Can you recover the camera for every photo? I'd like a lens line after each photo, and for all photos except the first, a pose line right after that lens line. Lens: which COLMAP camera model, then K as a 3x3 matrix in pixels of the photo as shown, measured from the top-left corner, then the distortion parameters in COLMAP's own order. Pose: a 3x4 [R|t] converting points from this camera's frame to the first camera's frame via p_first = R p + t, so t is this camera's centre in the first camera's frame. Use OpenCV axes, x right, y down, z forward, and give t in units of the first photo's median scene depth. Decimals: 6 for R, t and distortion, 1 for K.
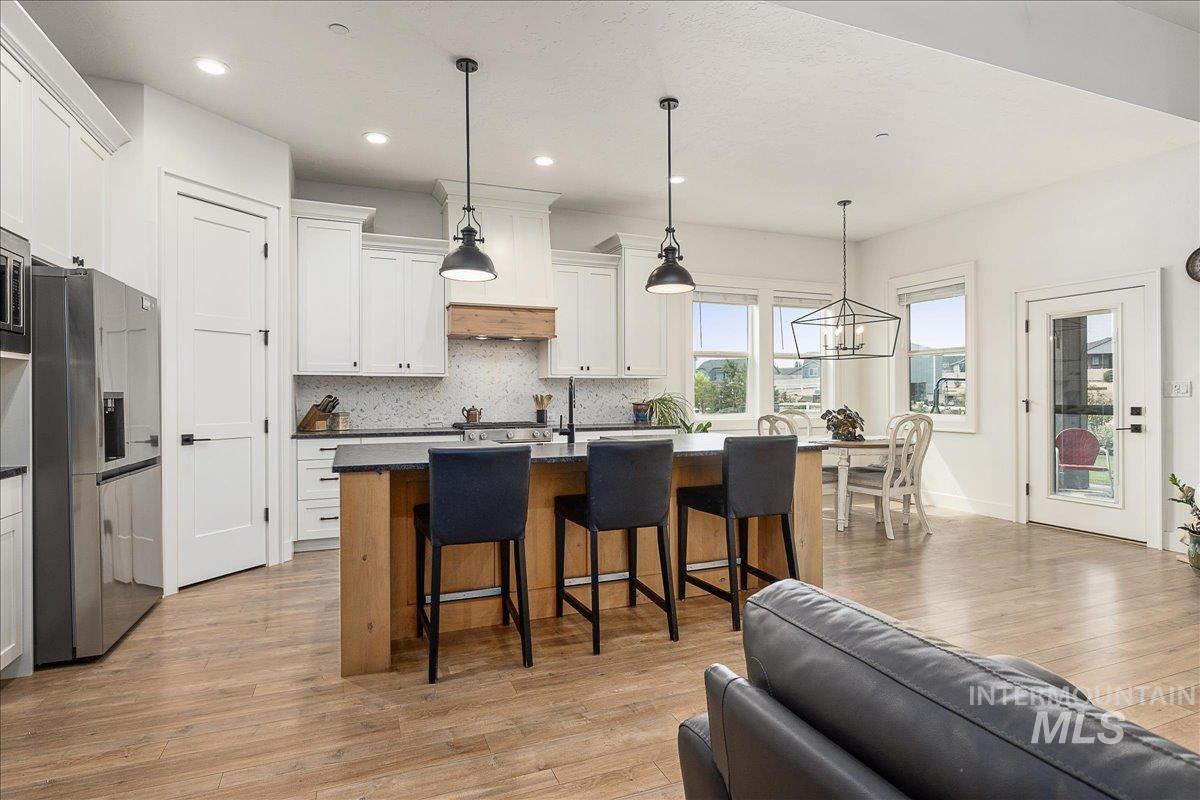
lens RADIAL K [[625.7, 0, 603.0], [0, 625.7, 394.4], [0, 0, 1]] dist [-0.001683, 0.002217]
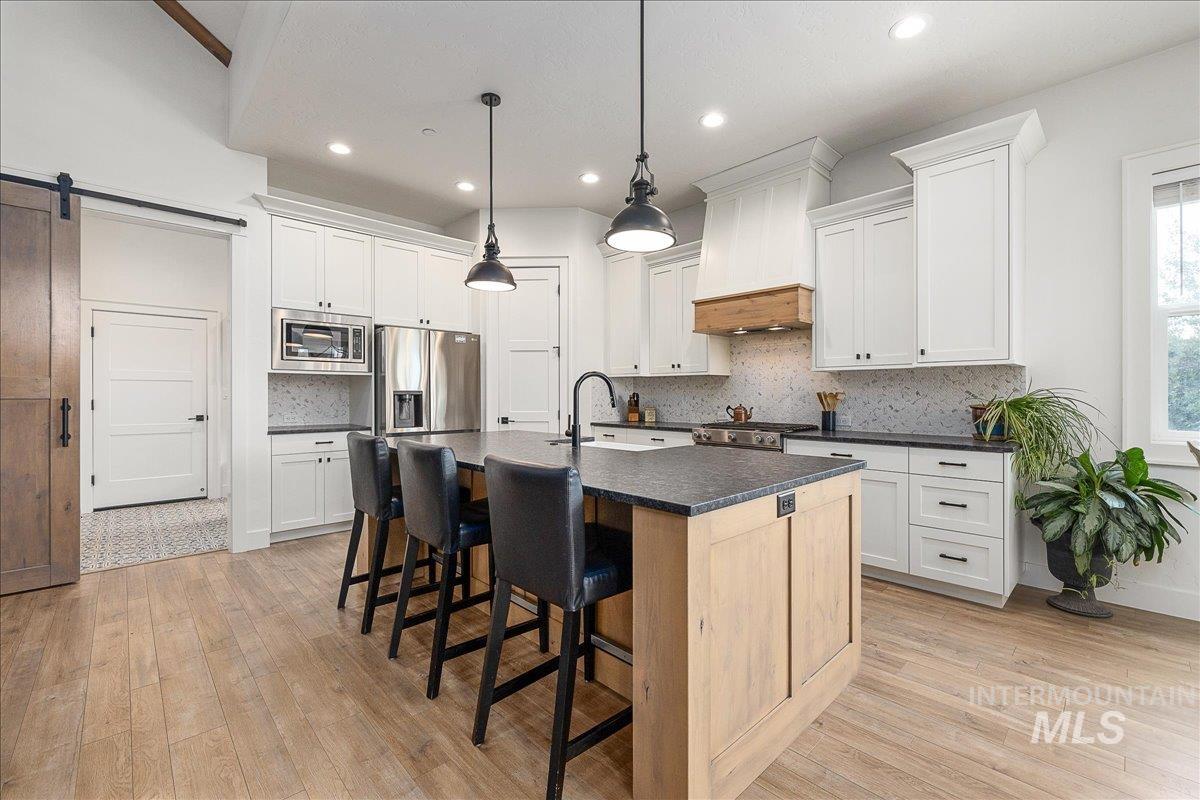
lens RADIAL K [[508.3, 0, 600.8], [0, 508.3, 395.1], [0, 0, 1]] dist [-0.000682, -0.000751]
pose [[0.364316, 0.004033, -0.931267, 0.487620], [0.000000, 0.999991, 0.004331, 0.001177], [0.931275, -0.001578, 0.364313, 0.586283]]
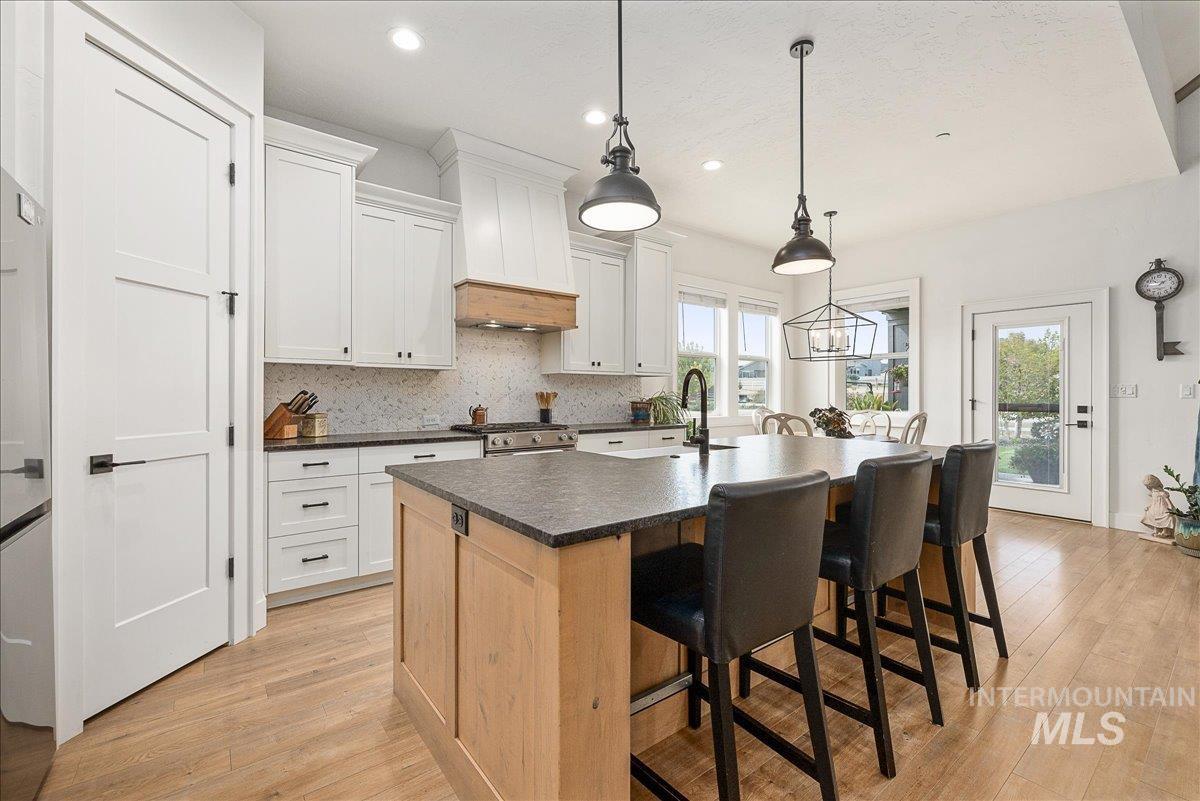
lens RADIAL K [[508.3, 0, 599.3], [0, 508.3, 394.1], [0, 0, 1]] dist [-0.000682, -0.000751]
pose [[0.963322, 0.005479, 0.268294, -0.266011], [-0.005884, 0.999982, 0.000704, 0.002783], [-0.268285, -0.002257, 0.963337, 0.322953]]
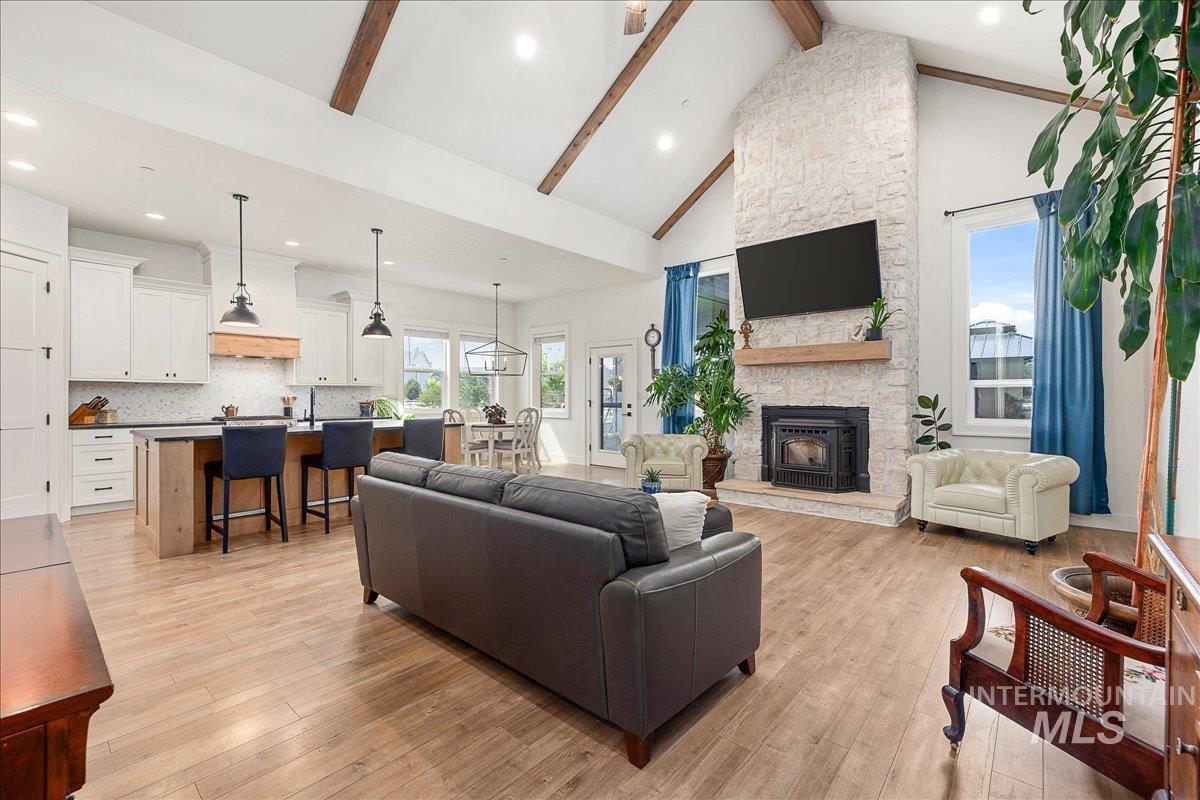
lens RADIAL K [[508.3, 0, 604.2], [0, 508.3, 397.2], [0, 0, 1]] dist [-0.000682, -0.000751]
pose [[0.890073, 0.003448, 0.455806, 0.019286], [-0.004524, 0.999989, 0.001270, -0.003354], [-0.455796, -0.003192, 0.890078, -0.436347]]
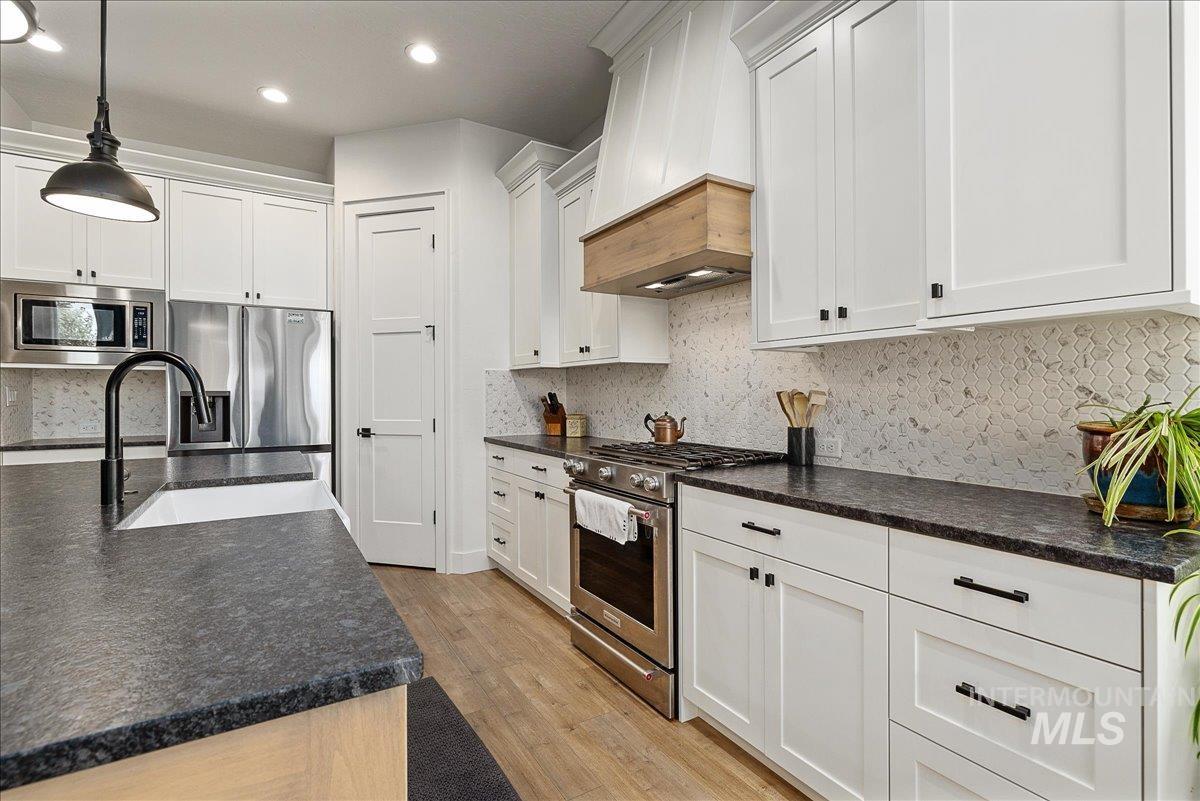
lens RADIAL K [[551.2, 0, 602.5], [0, 551.2, 396.1], [0, 0, 1]] dist [-0.006364, -0.001588]
pose [[0.165232, 0.006507, -0.986233, 0.292246], [0.003930, 0.999966, 0.007256, 0.000631], [0.986247, -0.005075, 0.165200, 0.972833]]
